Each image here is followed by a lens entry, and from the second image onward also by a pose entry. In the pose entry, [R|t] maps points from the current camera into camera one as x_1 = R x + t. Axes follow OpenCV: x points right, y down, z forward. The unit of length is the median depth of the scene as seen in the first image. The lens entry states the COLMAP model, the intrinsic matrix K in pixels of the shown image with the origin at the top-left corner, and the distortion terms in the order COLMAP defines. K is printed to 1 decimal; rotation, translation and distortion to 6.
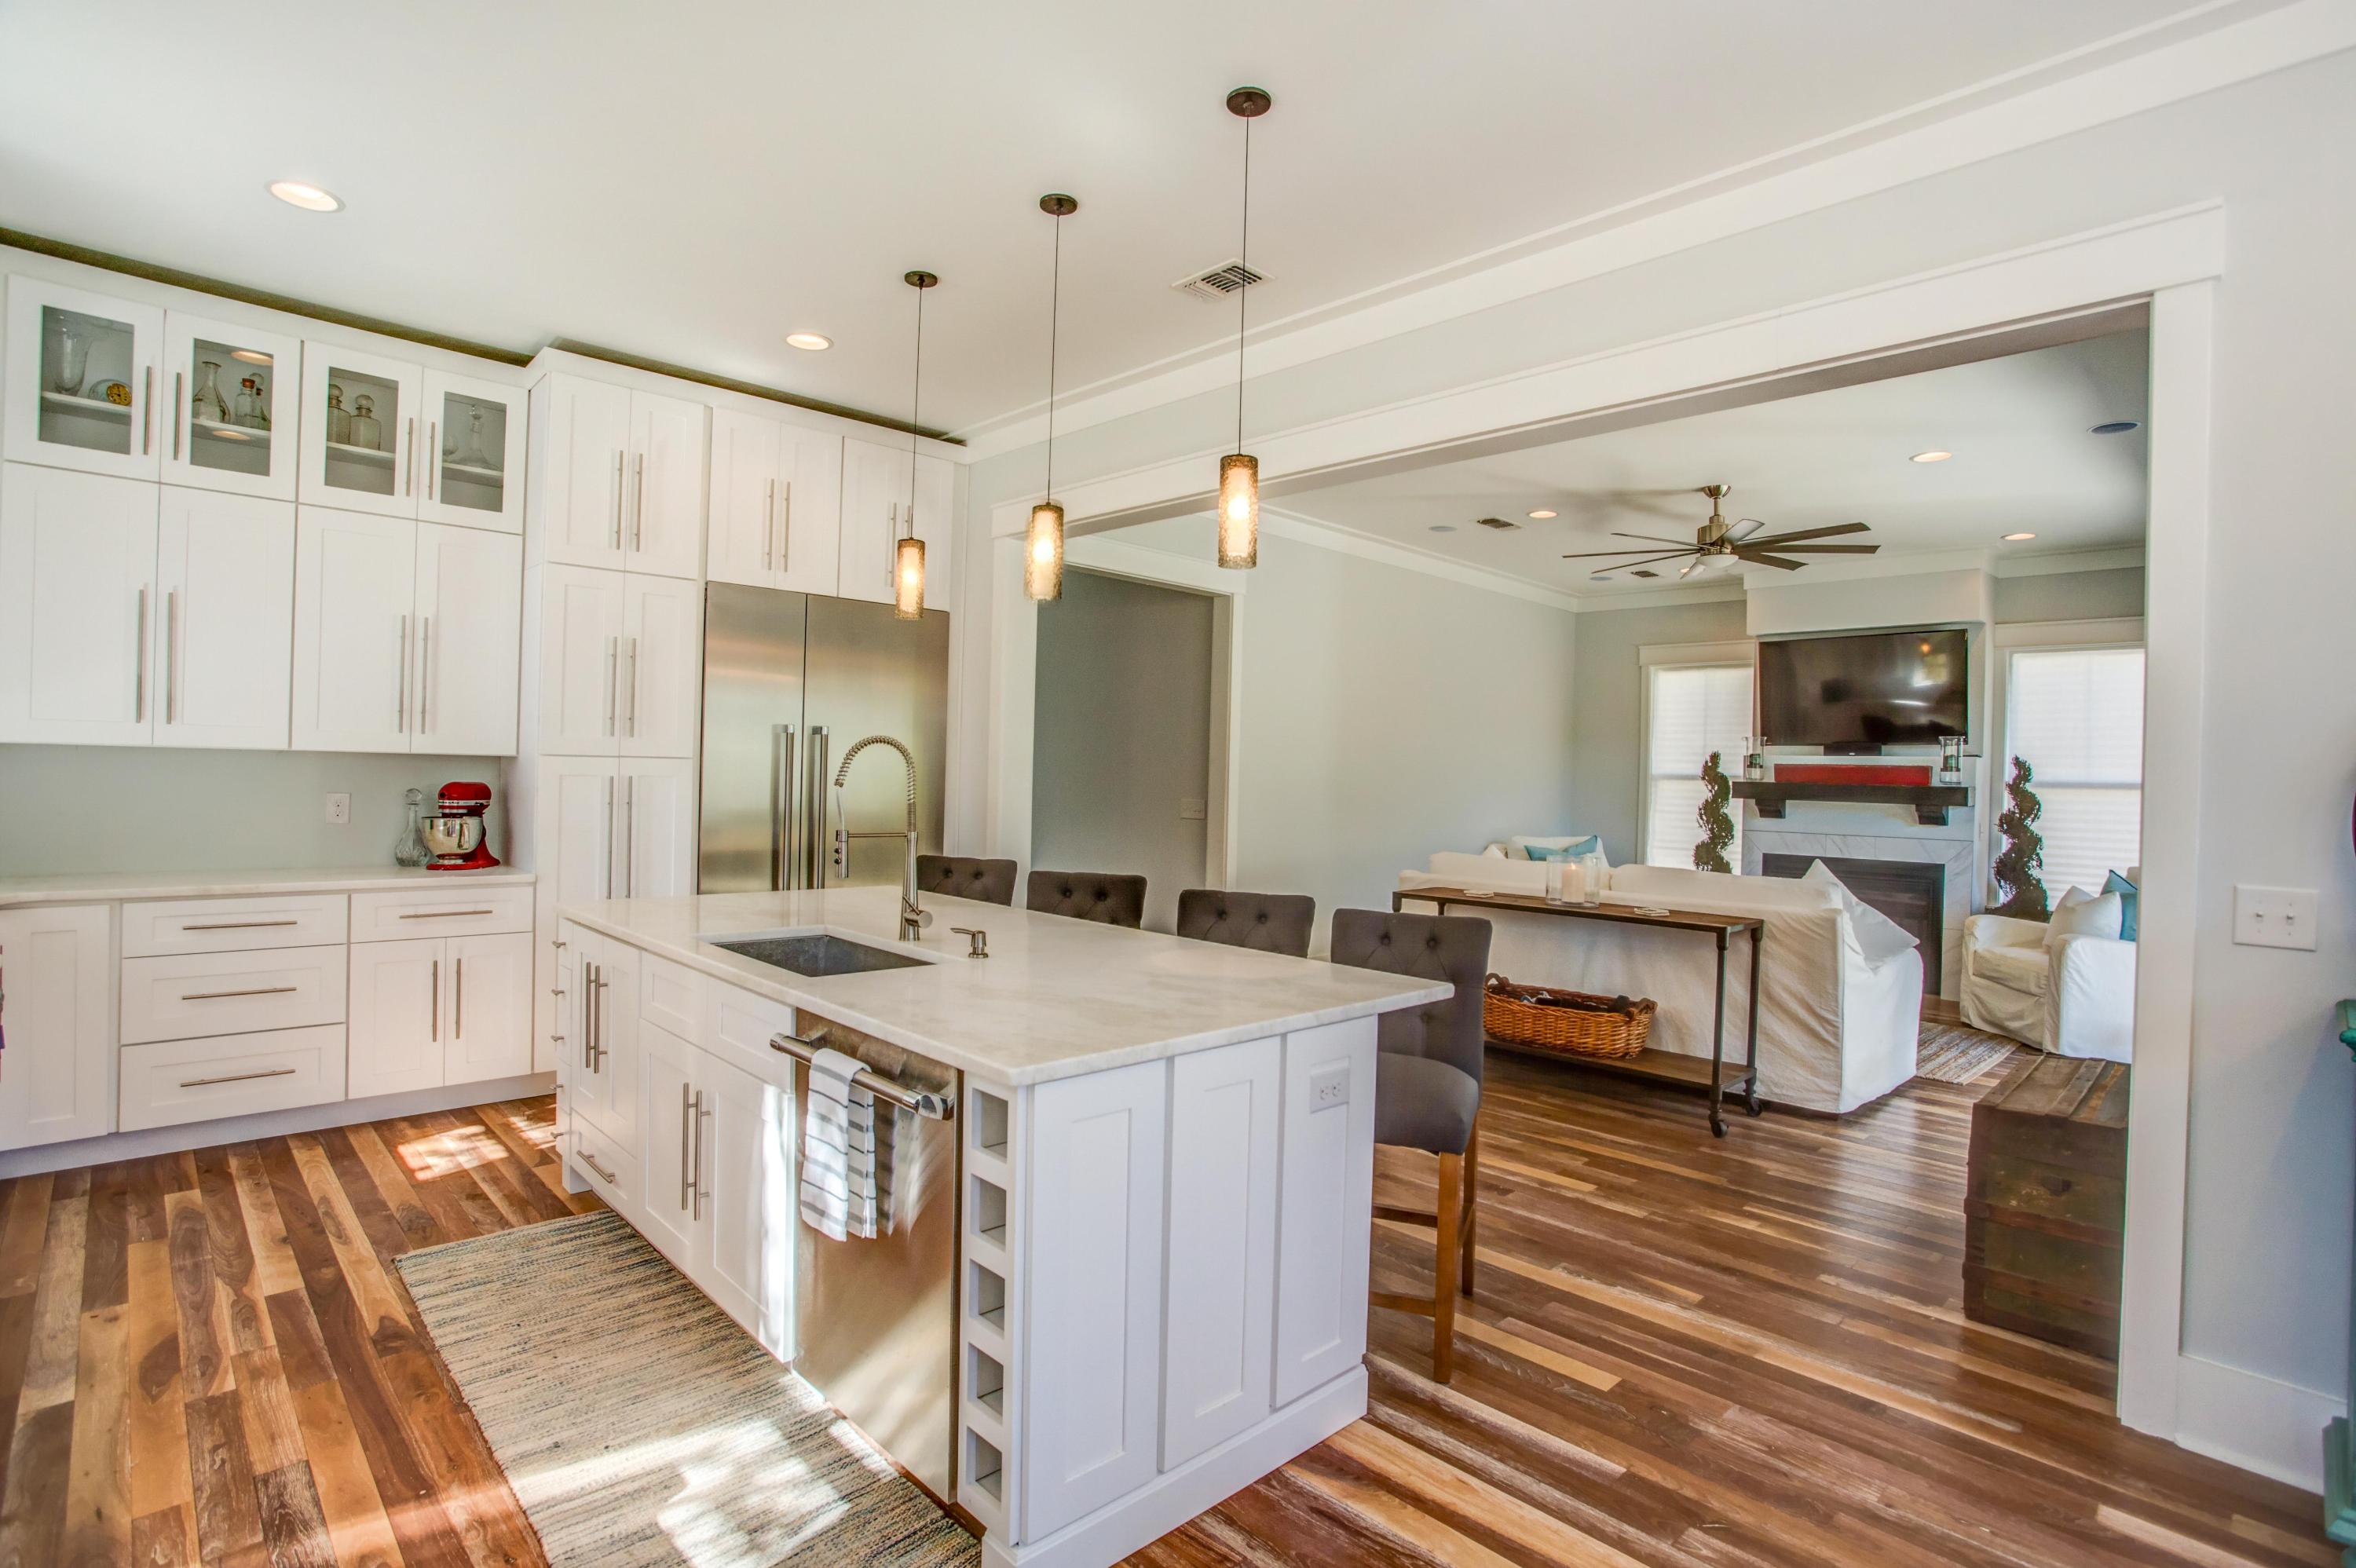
lens RADIAL K [[1195.5, 0, 1181.1], [0, 1195.5, 775.2], [0, 0, 1]] dist [-0.001311, 0.001314]
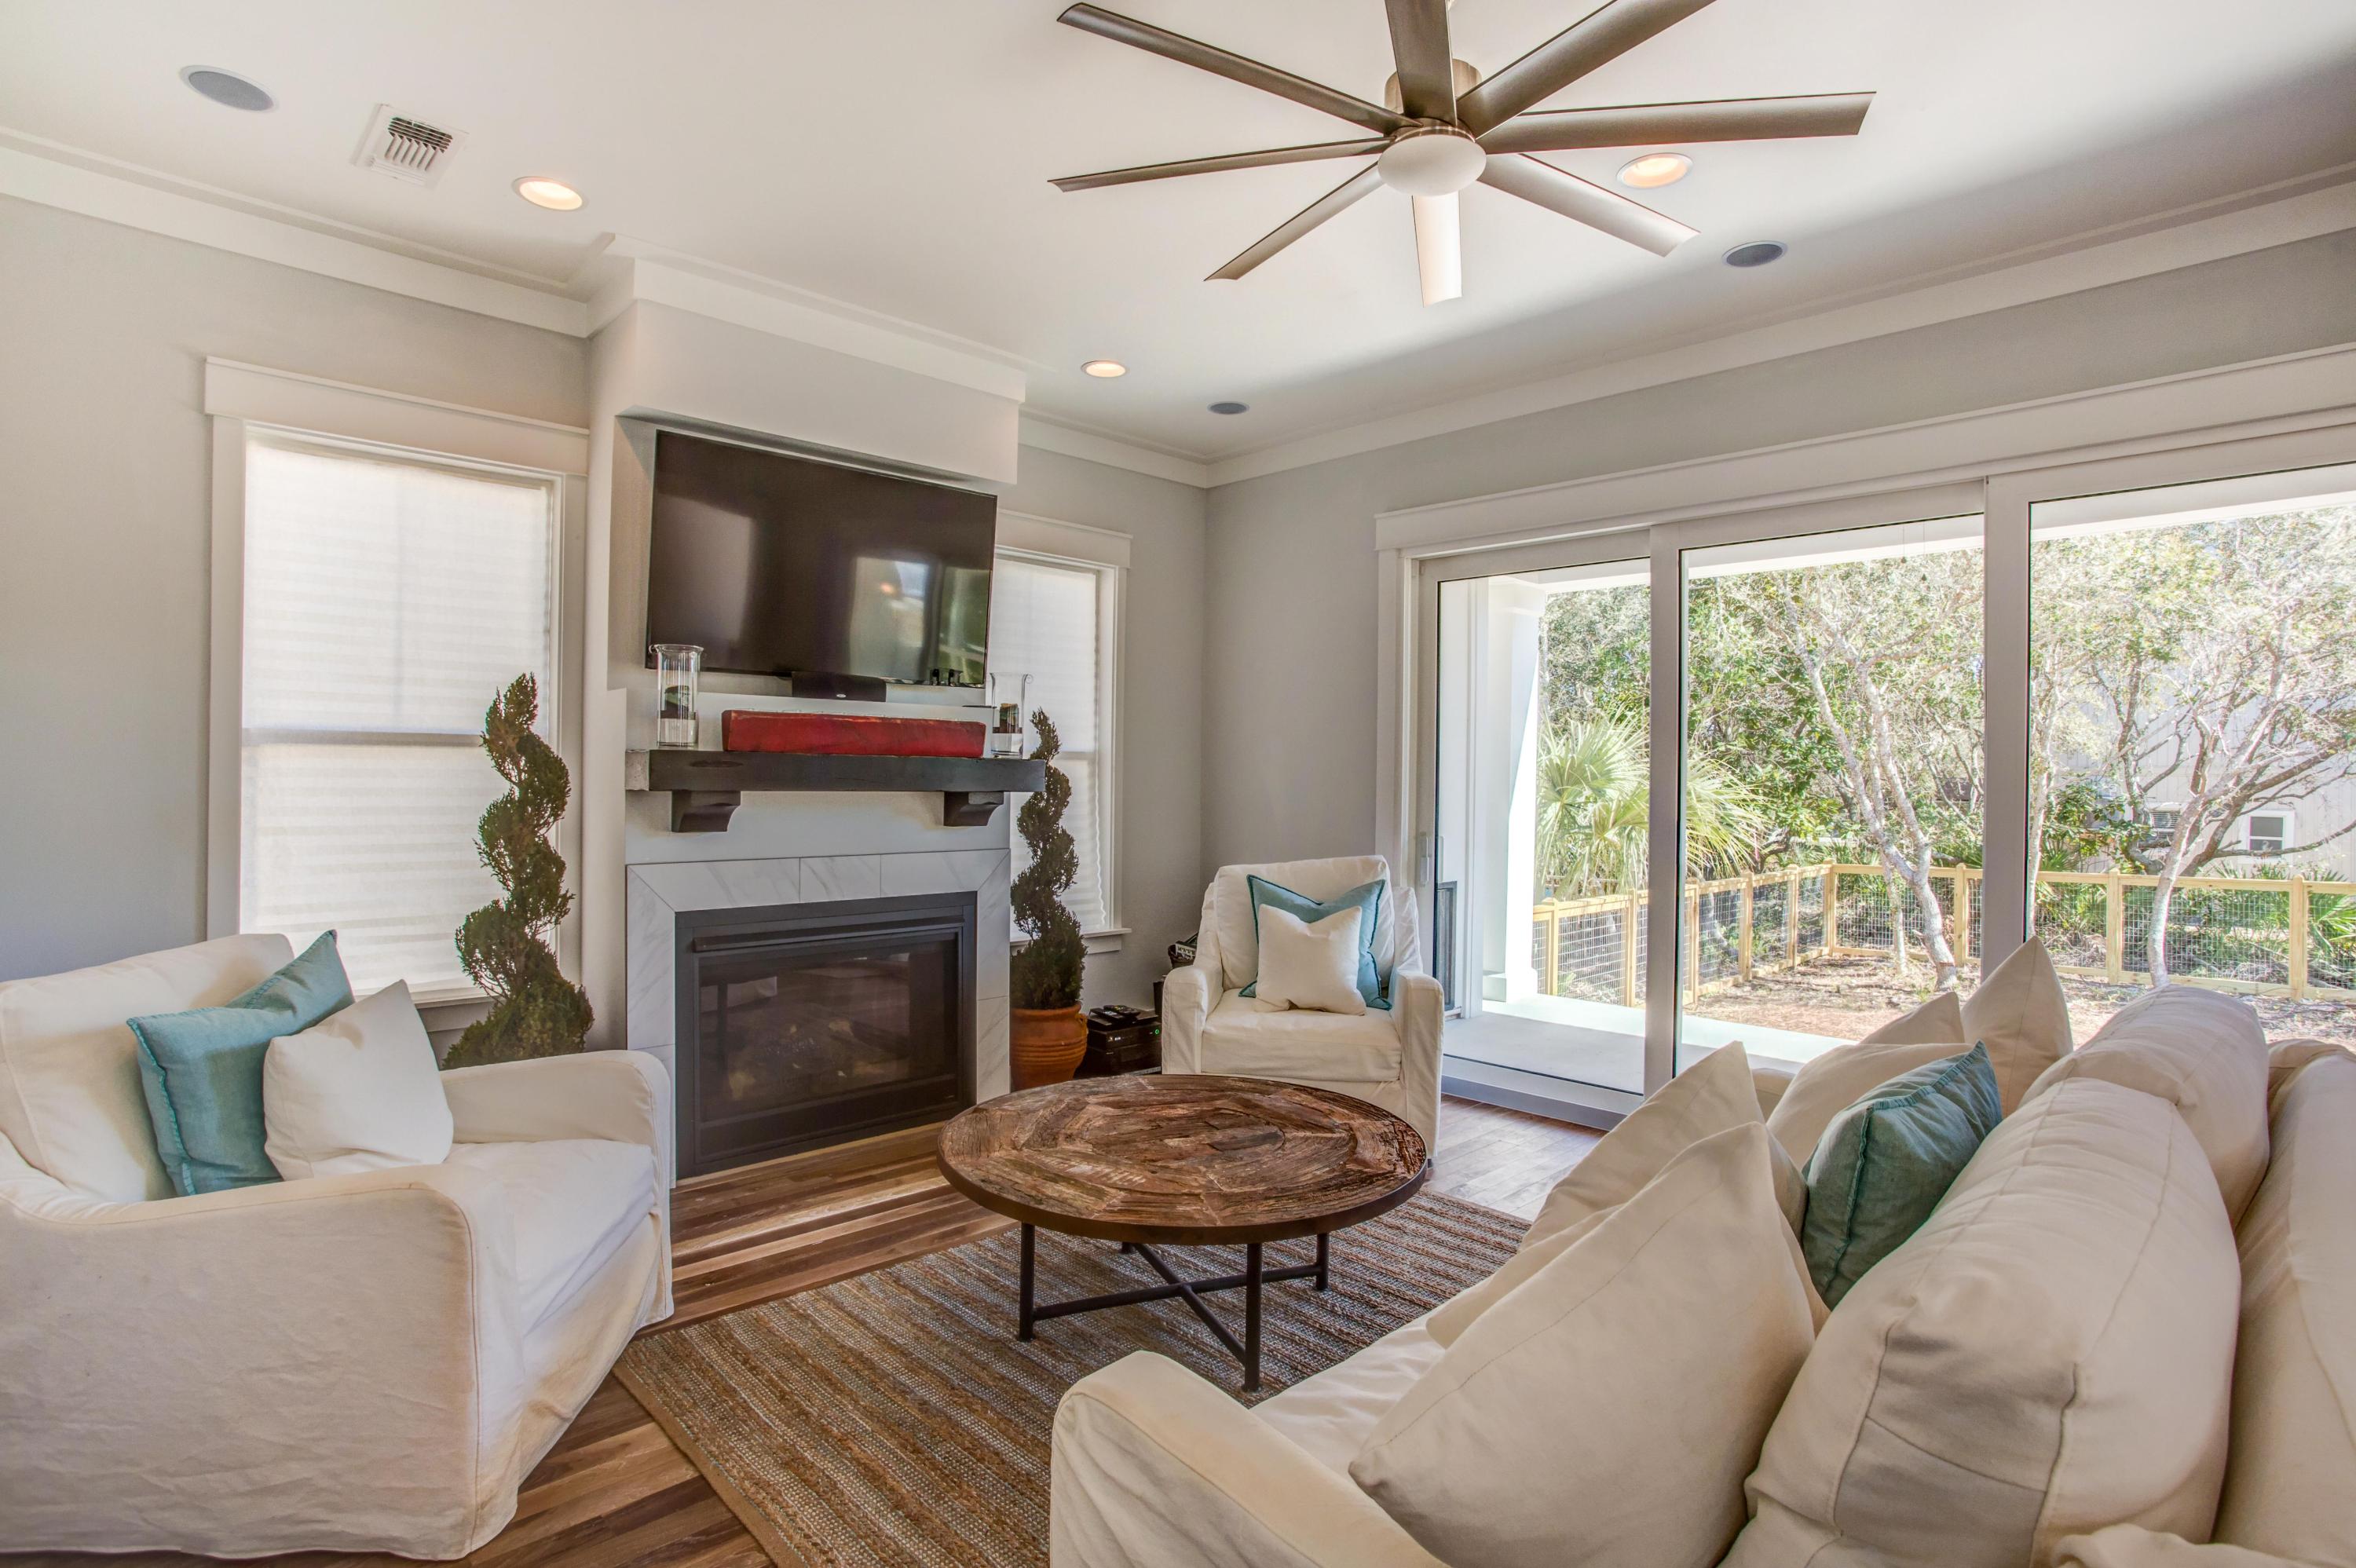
lens RADIAL K [[1171.7, 0, 1178.0], [0, 1171.7, 784.0], [0, 0, 1]] dist [-0.073142, 0.032186]
pose [[0.011029, -0.032852, 0.999399, 0.129866], [-0.011151, 0.999394, 0.032975, 0.001393], [-0.999877, -0.011508, 0.010655, 1.507235]]
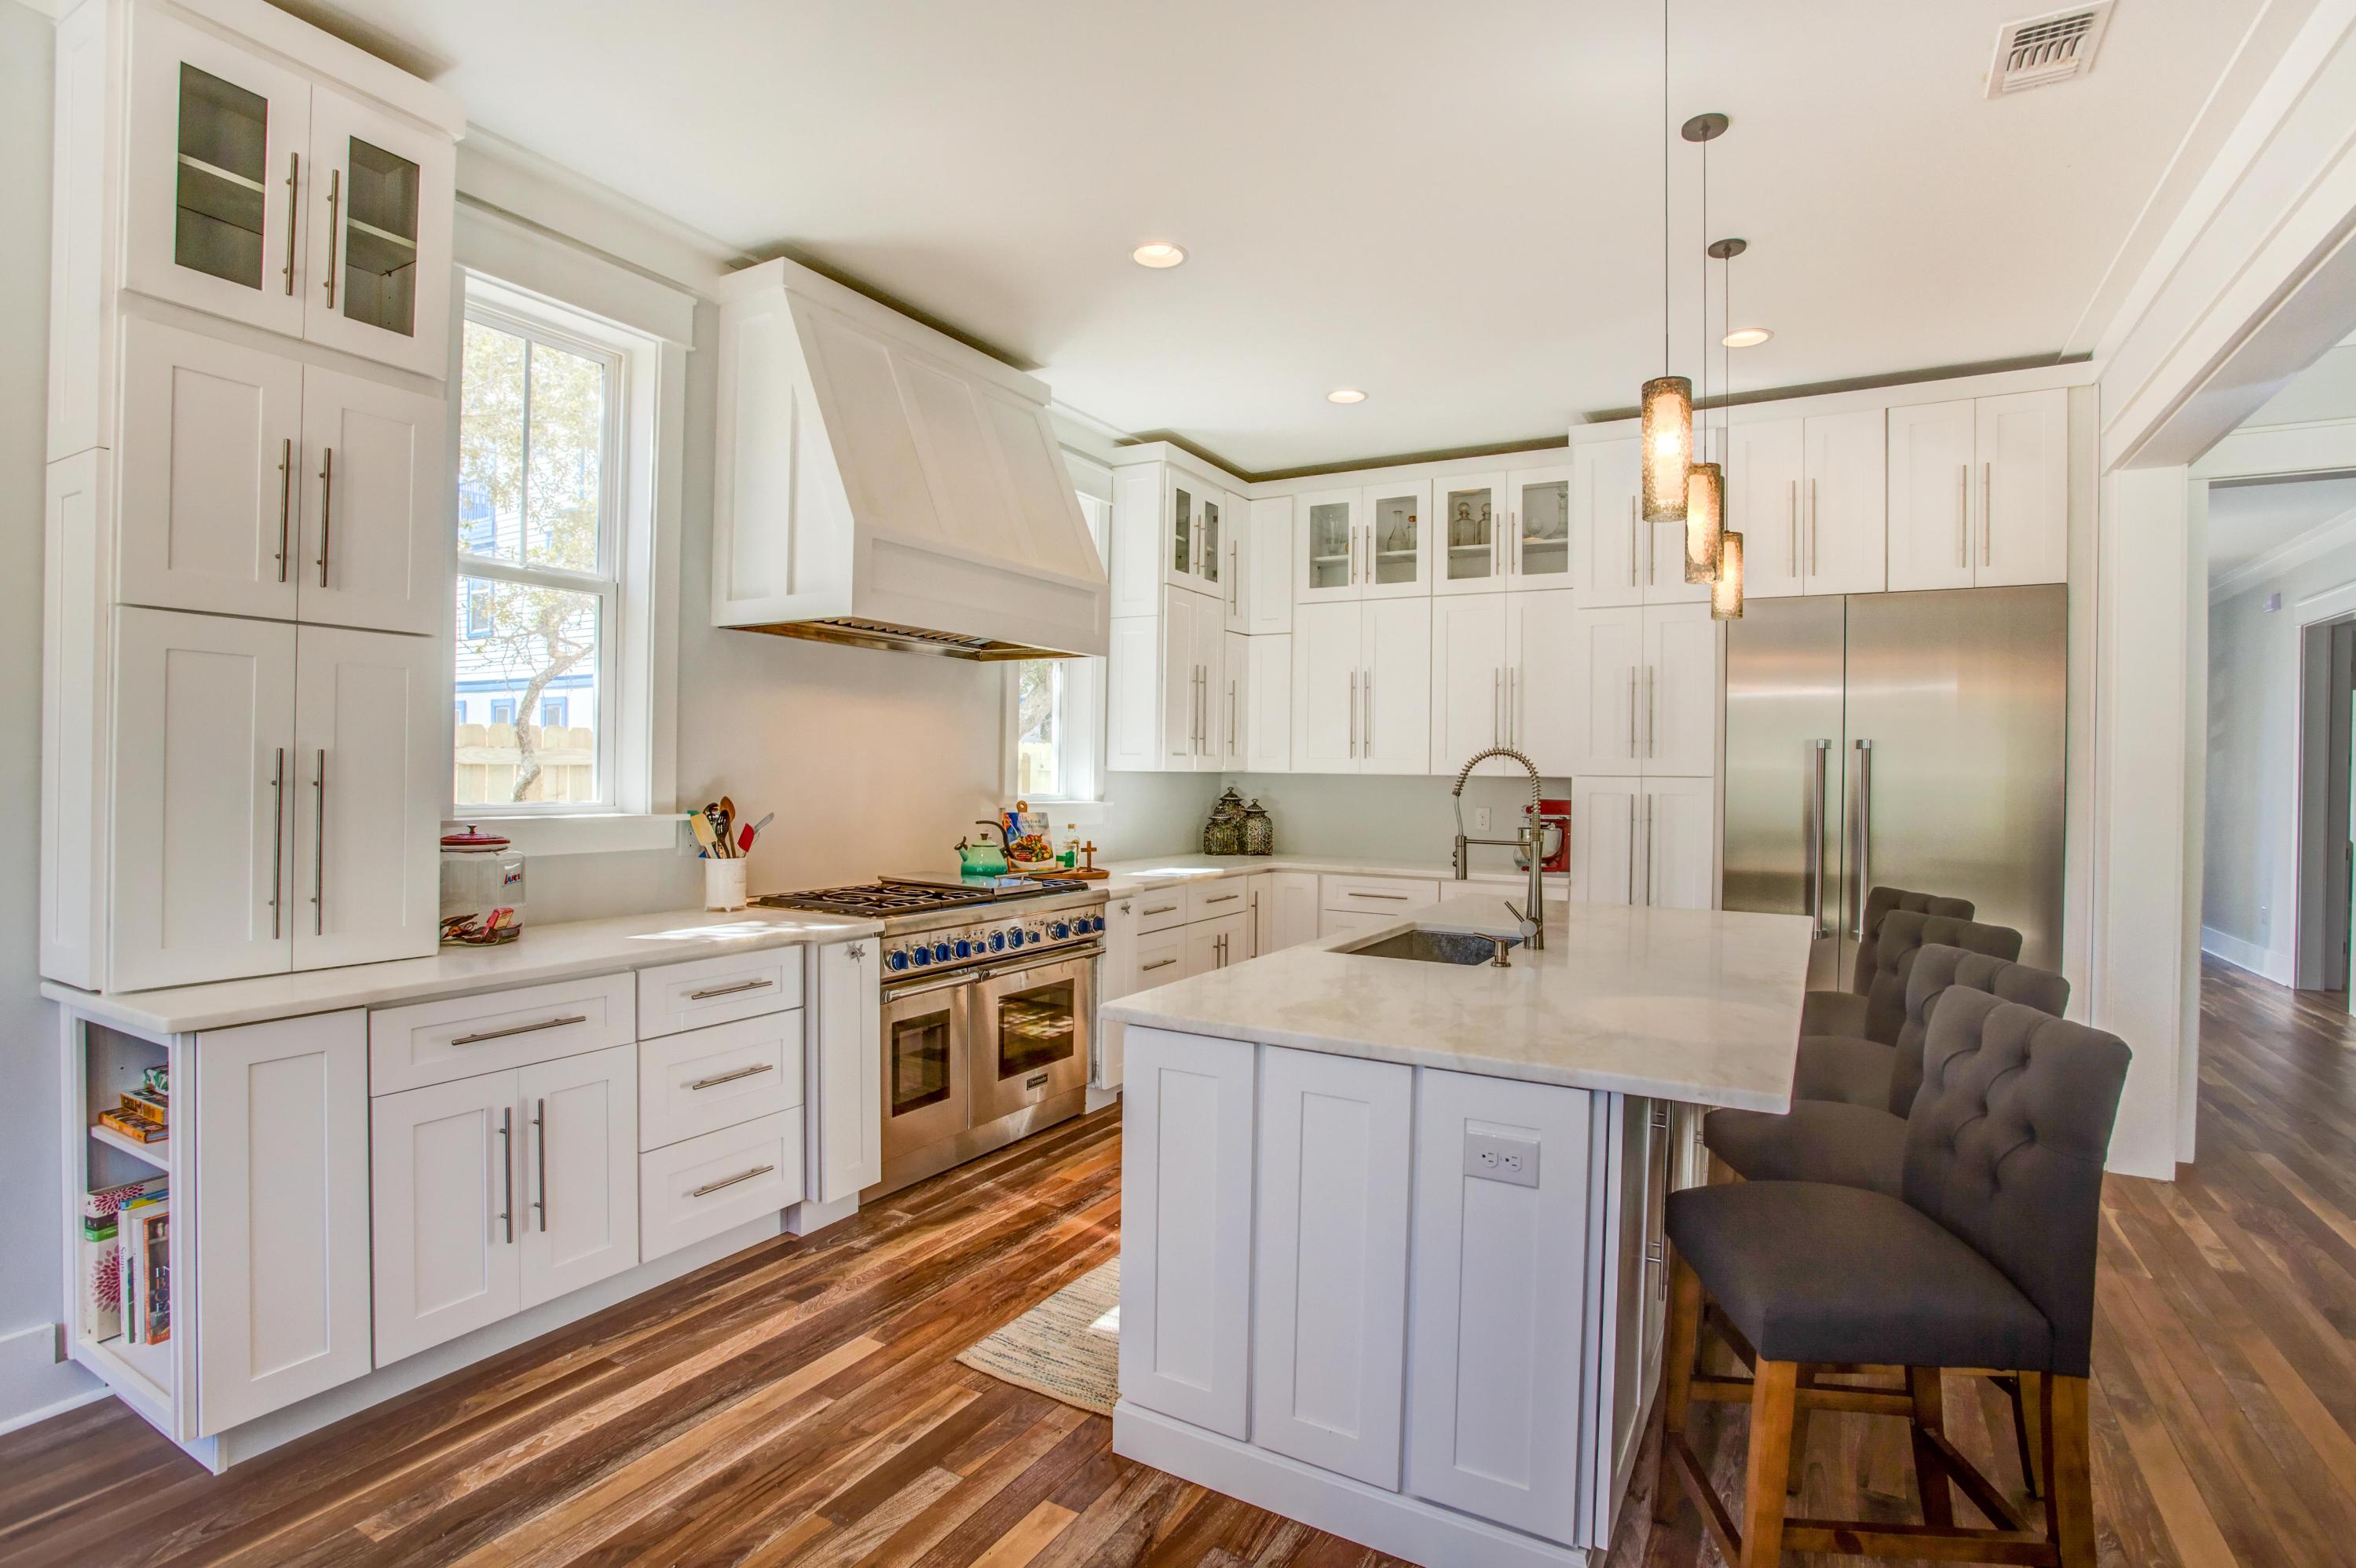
lens RADIAL K [[1195.5, 0, 1181.1], [0, 1195.5, 775.2], [0, 0, 1]] dist [-0.001311, 0.001314]
pose [[0.296655, -0.018749, -0.954801, 0.452053], [-0.007075, 0.999737, -0.021830, 0.010395], [0.954959, 0.013231, 0.296444, 0.291064]]
